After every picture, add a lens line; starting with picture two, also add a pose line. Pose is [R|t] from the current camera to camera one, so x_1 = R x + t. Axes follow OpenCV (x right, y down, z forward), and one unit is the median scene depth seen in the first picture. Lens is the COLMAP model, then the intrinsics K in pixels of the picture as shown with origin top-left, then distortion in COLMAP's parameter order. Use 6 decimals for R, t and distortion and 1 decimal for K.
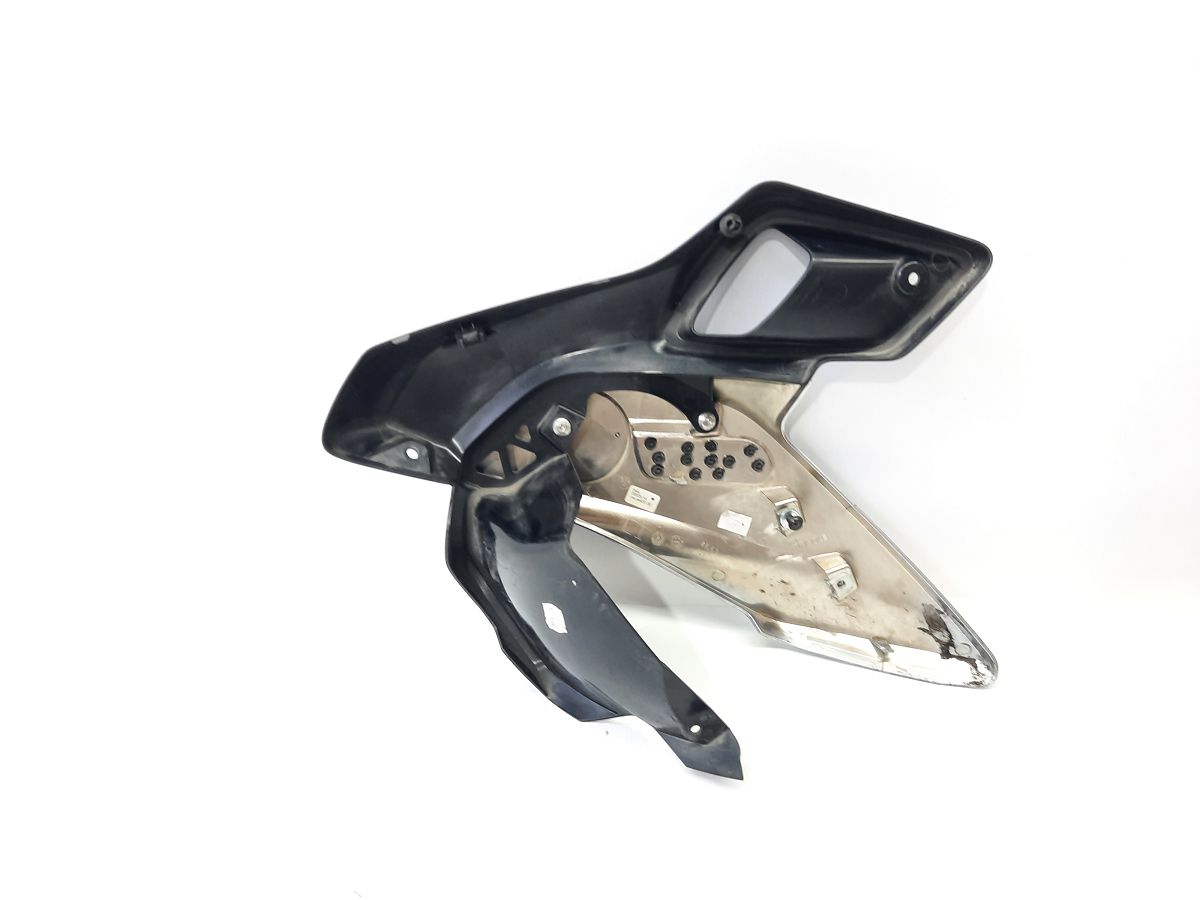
lens RADIAL K [[881.0, 0, 597.3], [0, 881.0, 453.6], [0, 0, 1]] dist [0.058419, -0.023631]
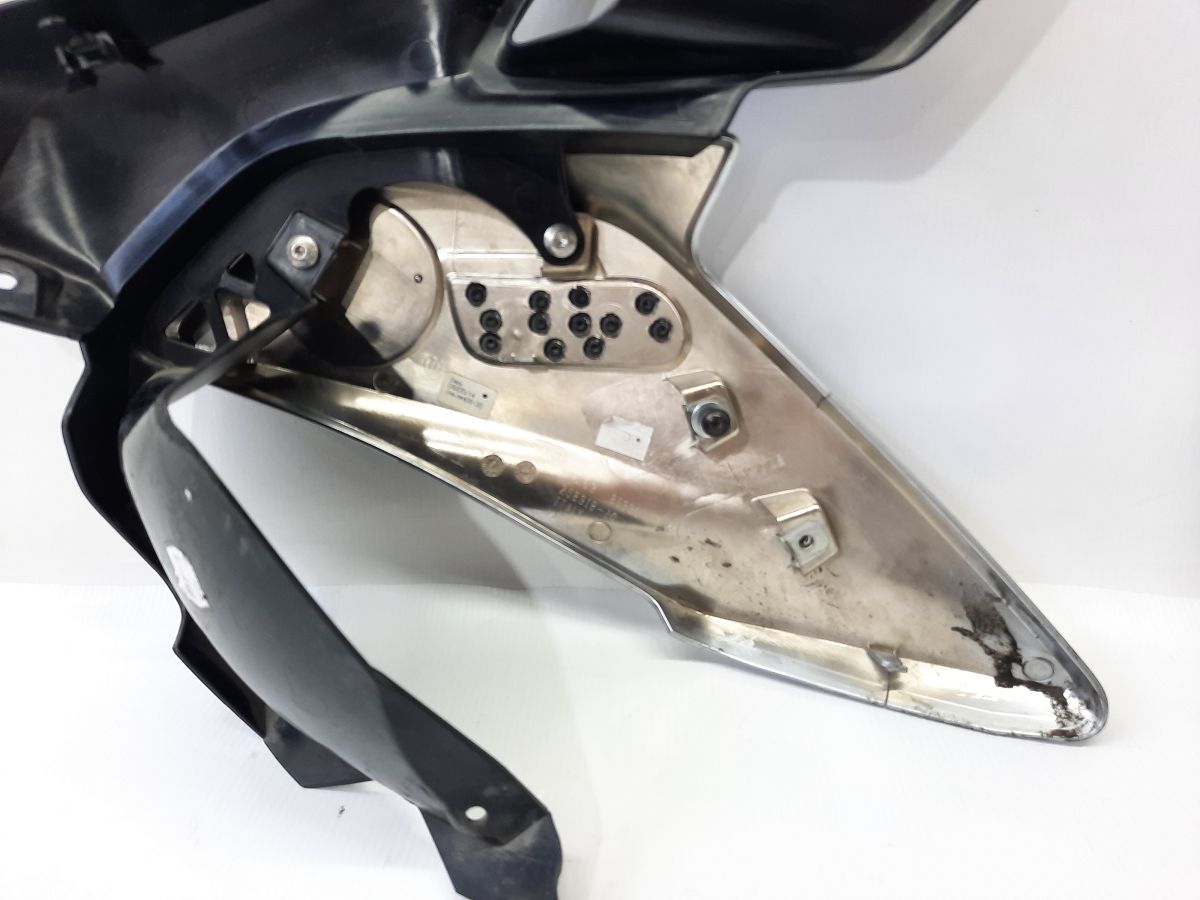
lens RADIAL K [[881.0, 0, 602.6], [0, 881.0, 449.2], [0, 0, 1]] dist [0.058419, -0.023631]
pose [[0.998335, 0.009874, -0.056825, 0.177522], [-0.012666, 0.998720, -0.048976, 0.116770], [0.056269, 0.049614, 0.997182, 0.440463]]
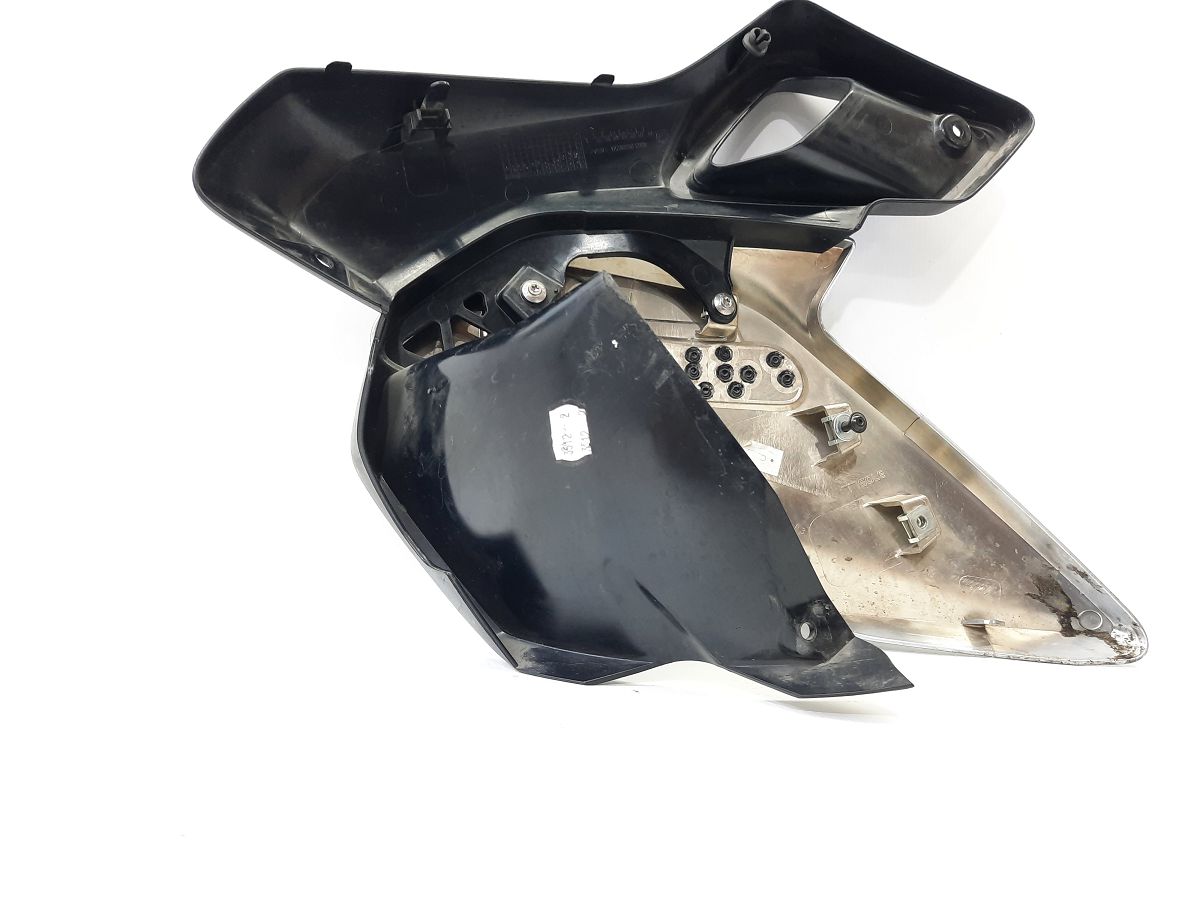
lens RADIAL K [[881.0, 0, 605.9], [0, 881.0, 459.6], [0, 0, 1]] dist [0.058419, -0.023631]
pose [[0.971011, 0.058664, 0.231726, -0.137078], [0.049092, 0.899812, -0.433508, 0.393512], [-0.233941, 0.432317, 0.870847, 0.409857]]
